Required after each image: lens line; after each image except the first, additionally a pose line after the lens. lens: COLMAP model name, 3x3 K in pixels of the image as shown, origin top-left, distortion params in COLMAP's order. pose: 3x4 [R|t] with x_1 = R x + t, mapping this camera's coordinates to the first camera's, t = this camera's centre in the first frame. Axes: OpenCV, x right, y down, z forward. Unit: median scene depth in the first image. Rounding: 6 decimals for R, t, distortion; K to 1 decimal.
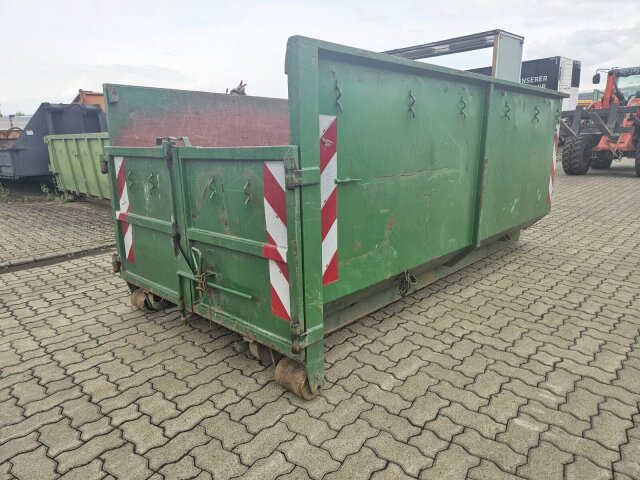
lens RADIAL K [[427.7, 0, 320.1], [0, 427.7, 237.4], [0, 0, 1]] dist [0.083182, -0.070432]
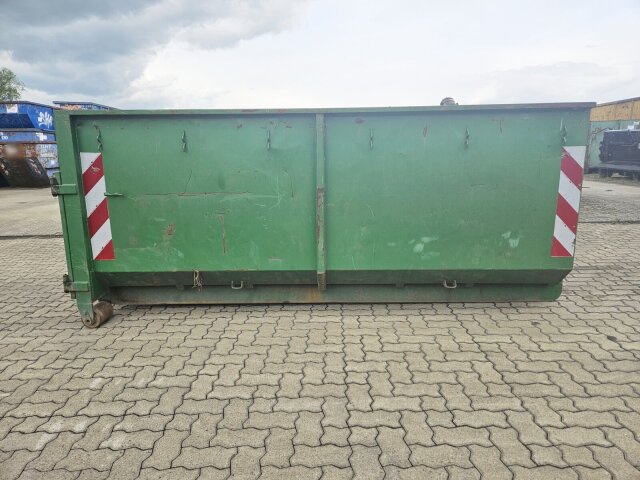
lens RADIAL K [[427.7, 0, 320.1], [0, 427.7, 237.4], [0, 0, 1]] dist [0.083182, -0.070432]
pose [[0.670470, 0.157433, -0.725041, 1.330084], [-0.160117, 0.984903, 0.065792, -0.158232], [0.724453, 0.071980, 0.685556, 0.384319]]
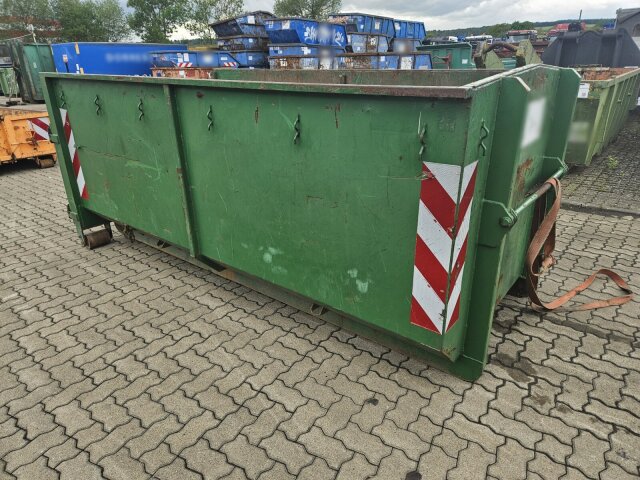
lens RADIAL K [[427.7, 0, 320.1], [0, 427.7, 237.4], [0, 0, 1]] dist [0.083182, -0.070432]
pose [[0.082936, 0.400976, -0.912327, 1.539847], [-0.204775, 0.902802, 0.378175, -0.540257], [0.975289, 0.155457, 0.156985, 1.386217]]
